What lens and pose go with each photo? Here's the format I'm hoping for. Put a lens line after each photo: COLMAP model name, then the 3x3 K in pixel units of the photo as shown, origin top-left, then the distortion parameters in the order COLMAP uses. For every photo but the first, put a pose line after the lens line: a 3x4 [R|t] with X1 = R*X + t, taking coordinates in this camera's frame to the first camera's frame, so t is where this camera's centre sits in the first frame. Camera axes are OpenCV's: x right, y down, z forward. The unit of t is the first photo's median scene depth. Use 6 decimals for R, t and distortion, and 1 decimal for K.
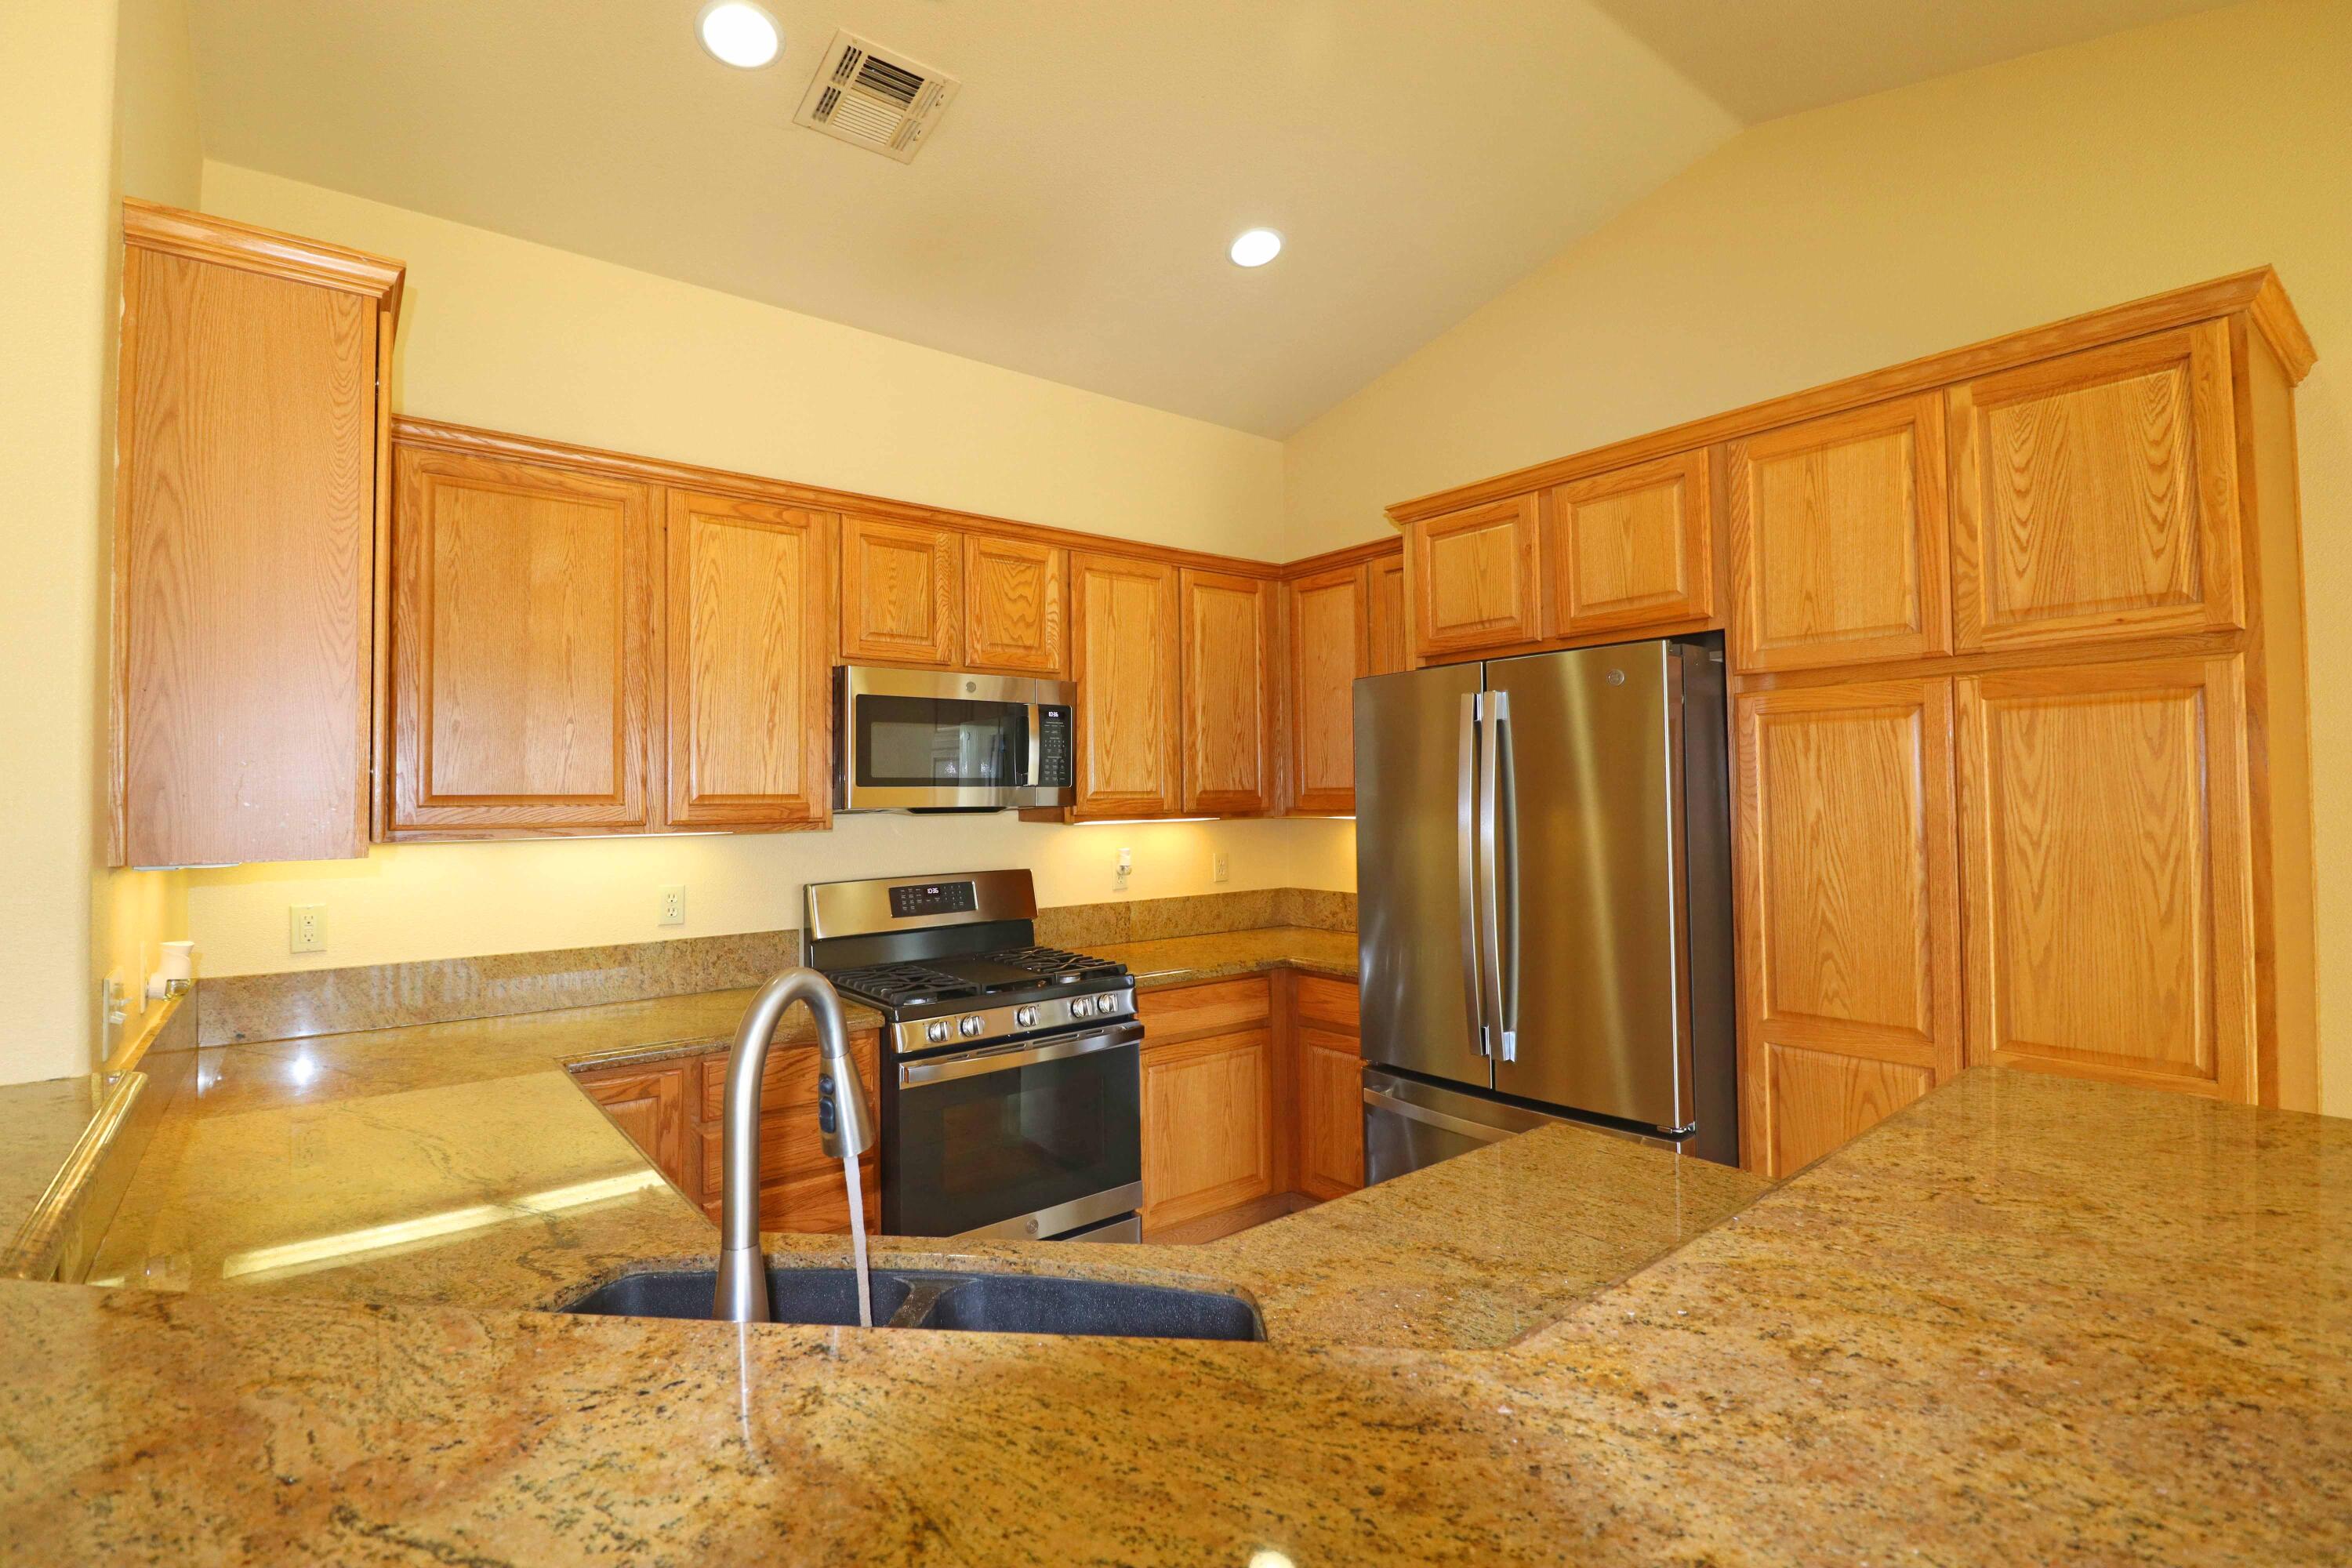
lens RADIAL K [[1083.8, 0, 1178.4], [0, 1083.8, 768.9], [0, 0, 1]] dist [0.002648, -0.014718]
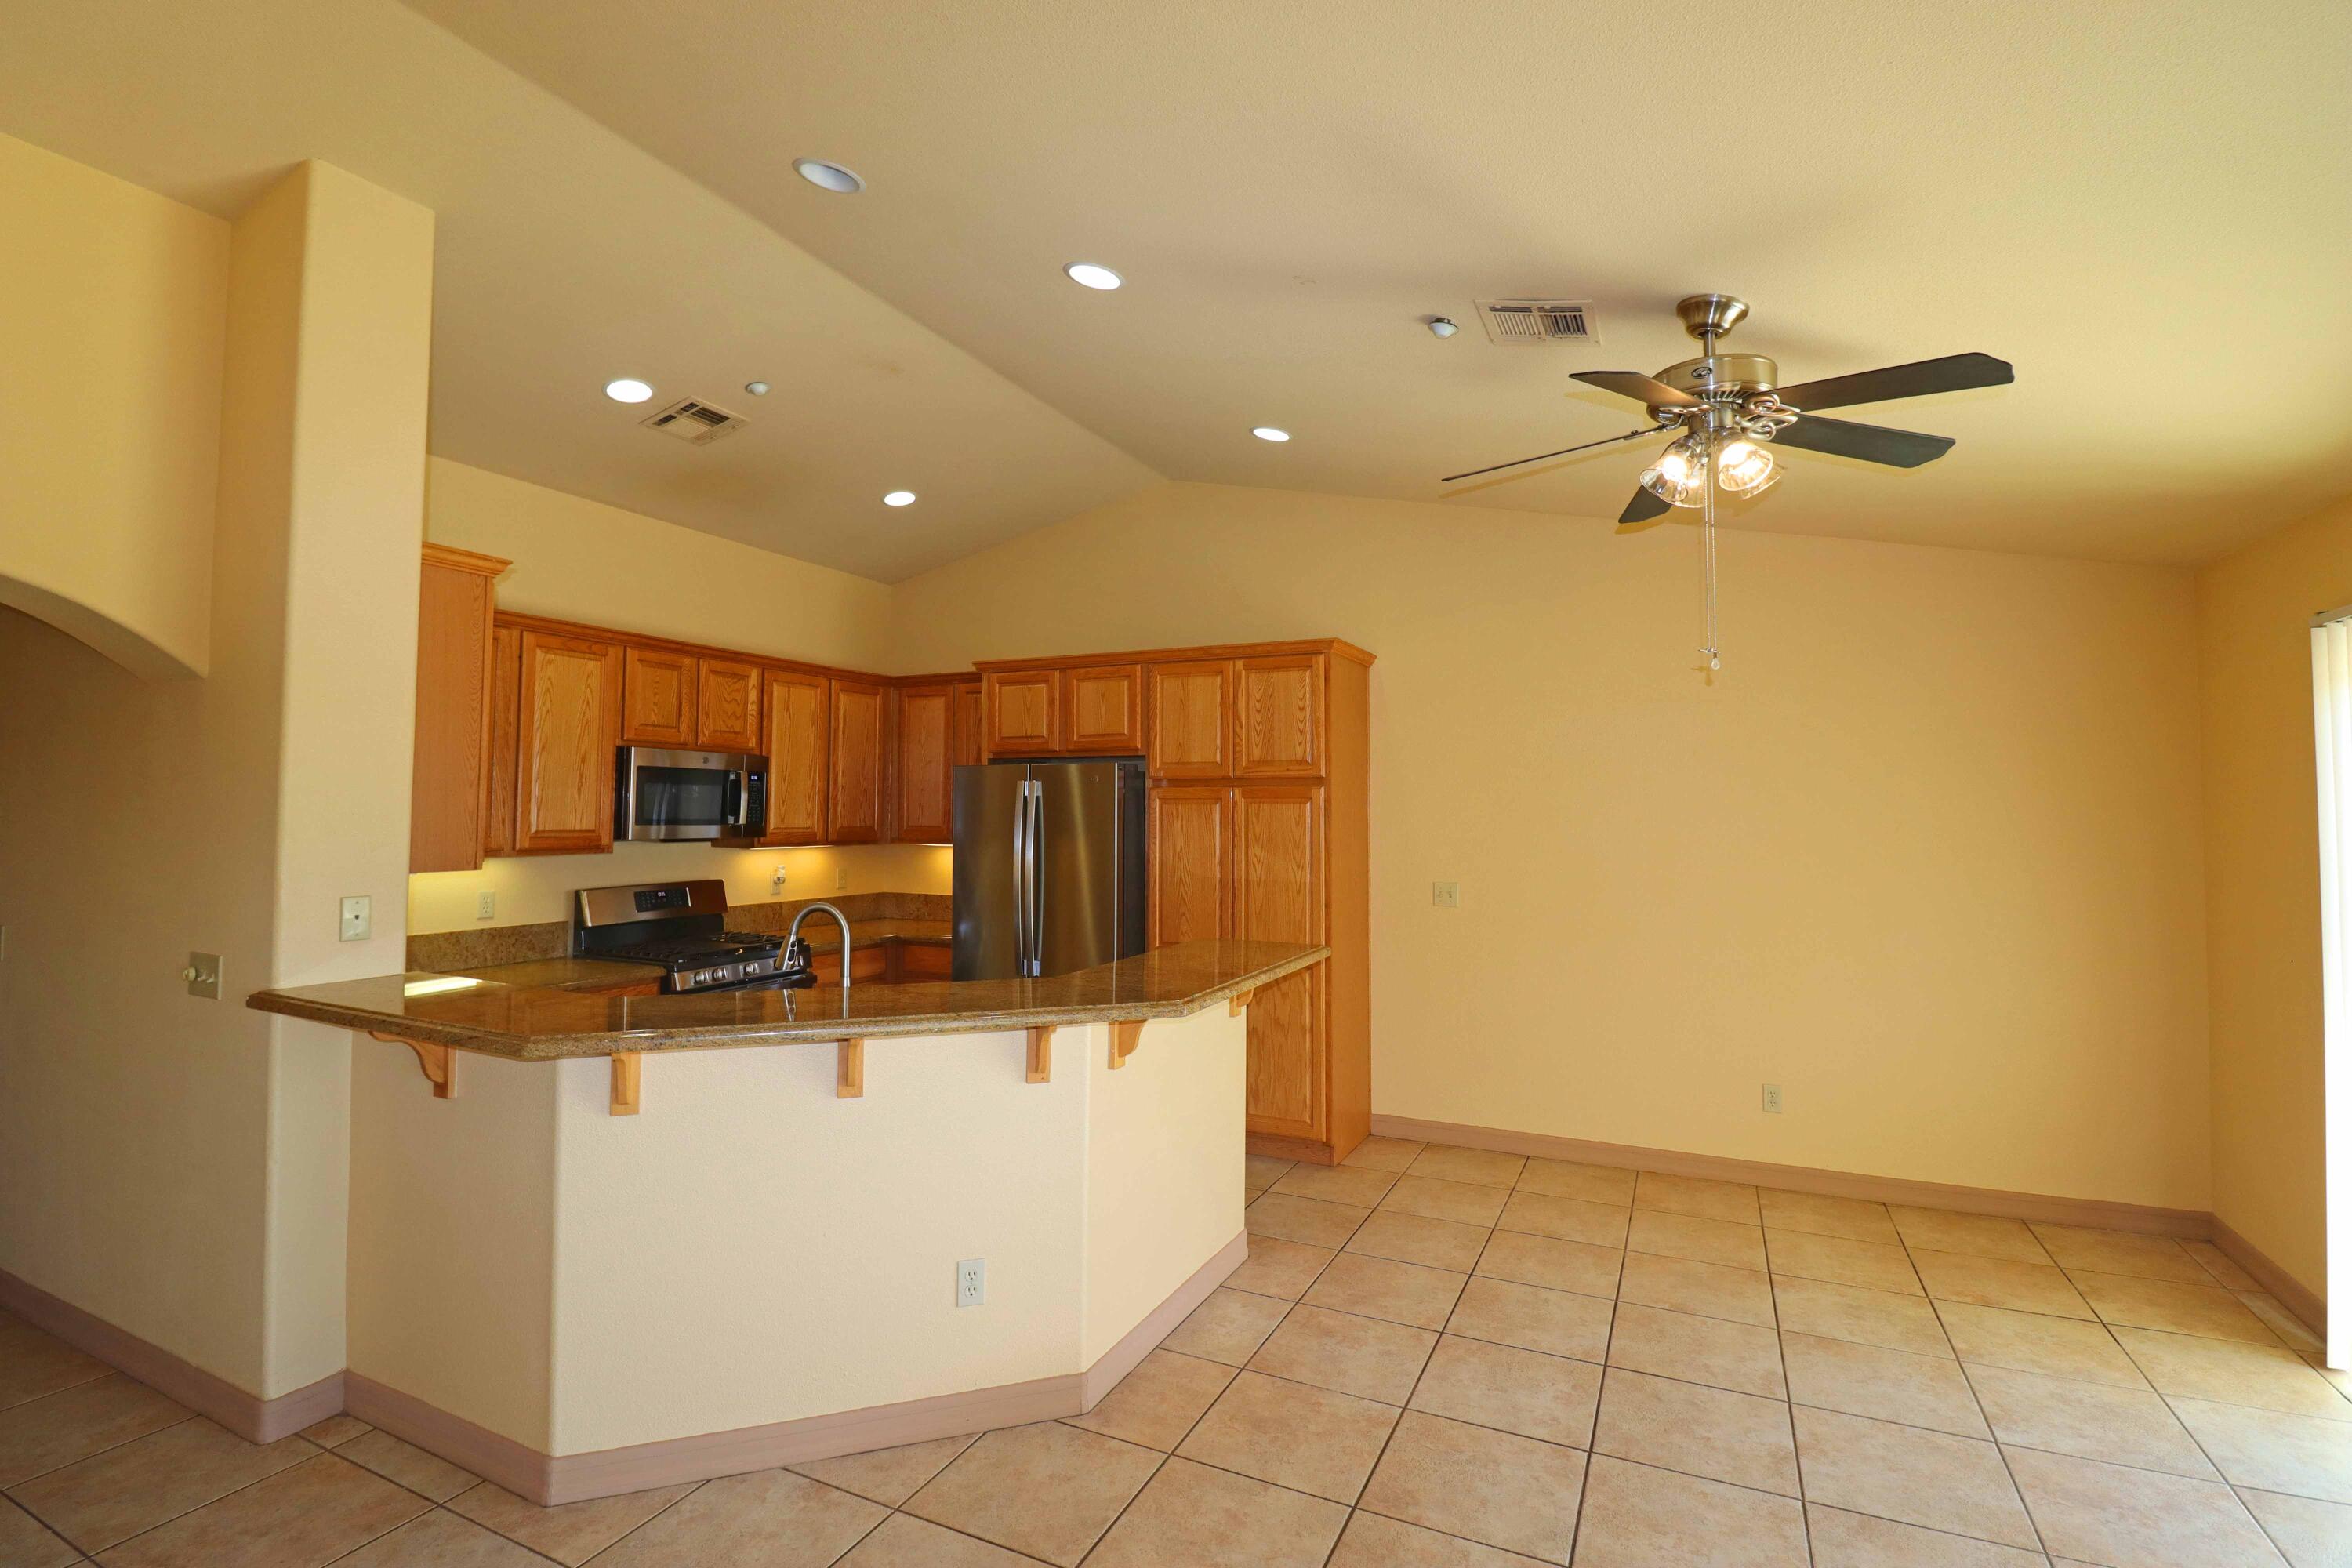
lens RADIAL K [[1083.8, 0, 1178.4], [0, 1083.8, 768.9], [0, 0, 1]] dist [0.002648, -0.014718]
pose [[0.901651, 0.035408, 0.431013, -0.264181], [-0.028288, 0.999337, -0.022920, -0.049816], [-0.431538, 0.008473, 0.902055, -0.721506]]
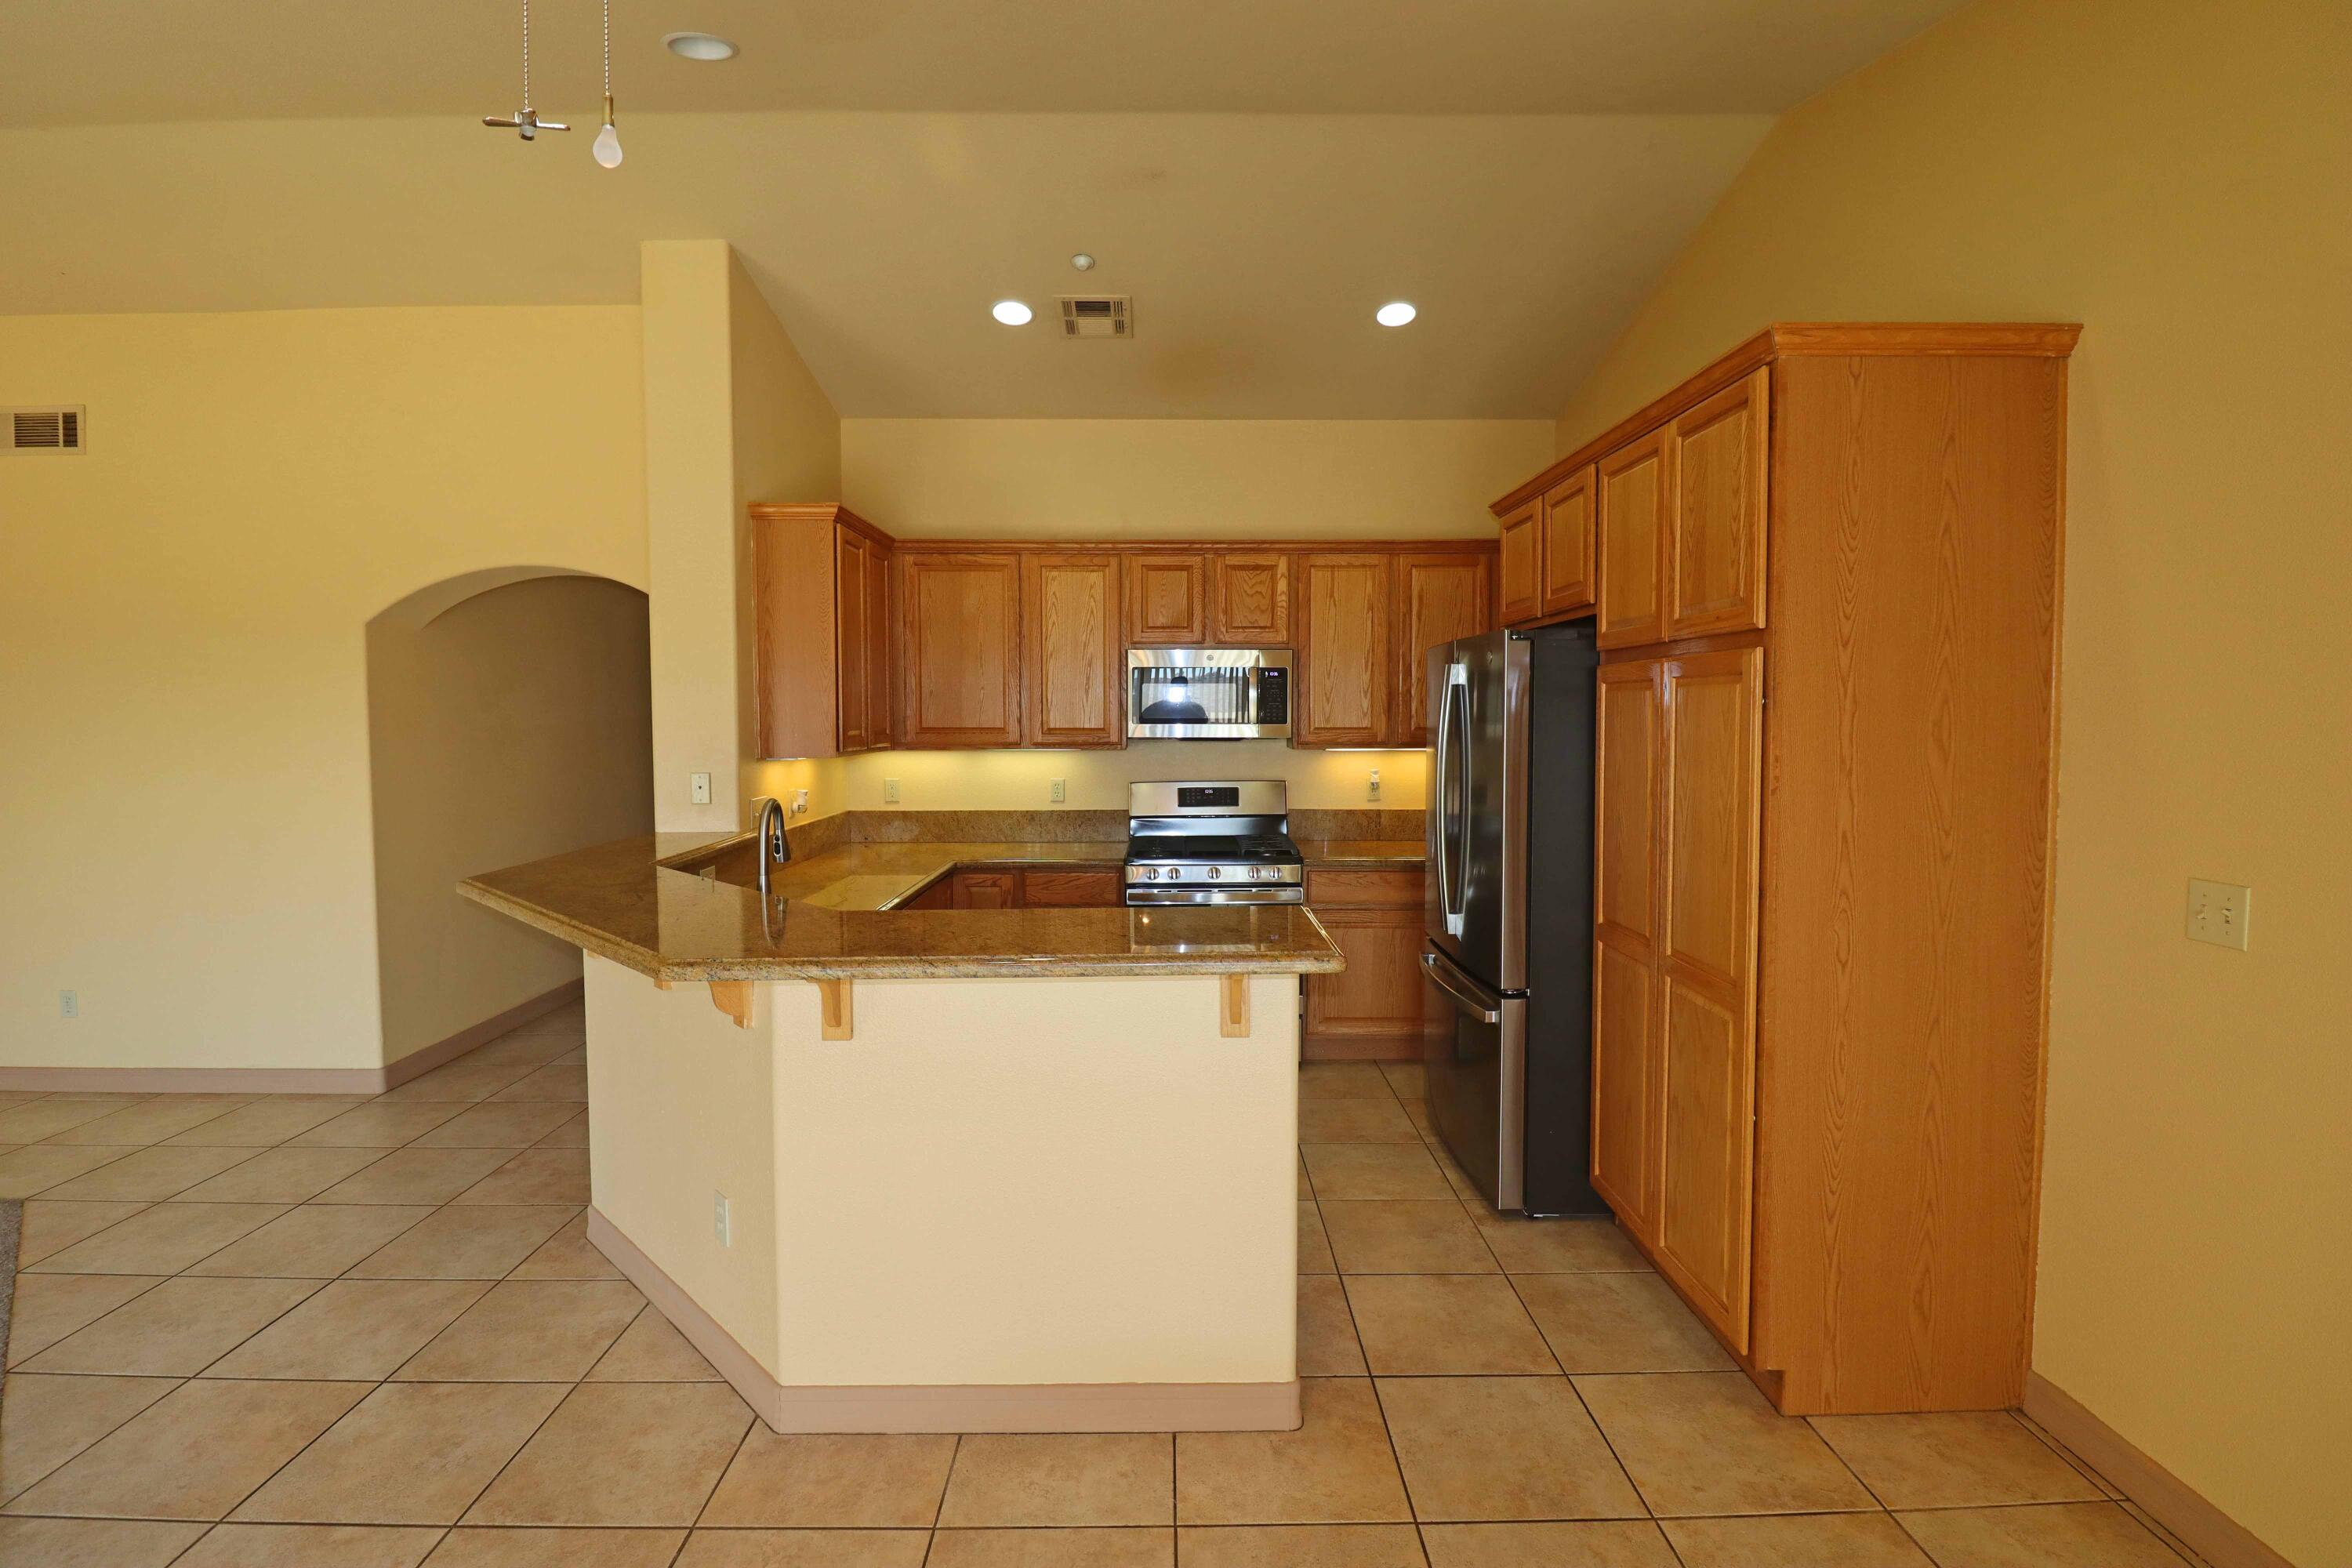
lens RADIAL K [[1083.8, 0, 1178.4], [0, 1083.8, 768.9], [0, 0, 1]] dist [0.002648, -0.014718]
pose [[0.787135, 0.042952, -0.615283, 0.757381], [0.007639, 0.996817, 0.079358, -0.044859], [0.616733, -0.067166, 0.784301, -0.240891]]
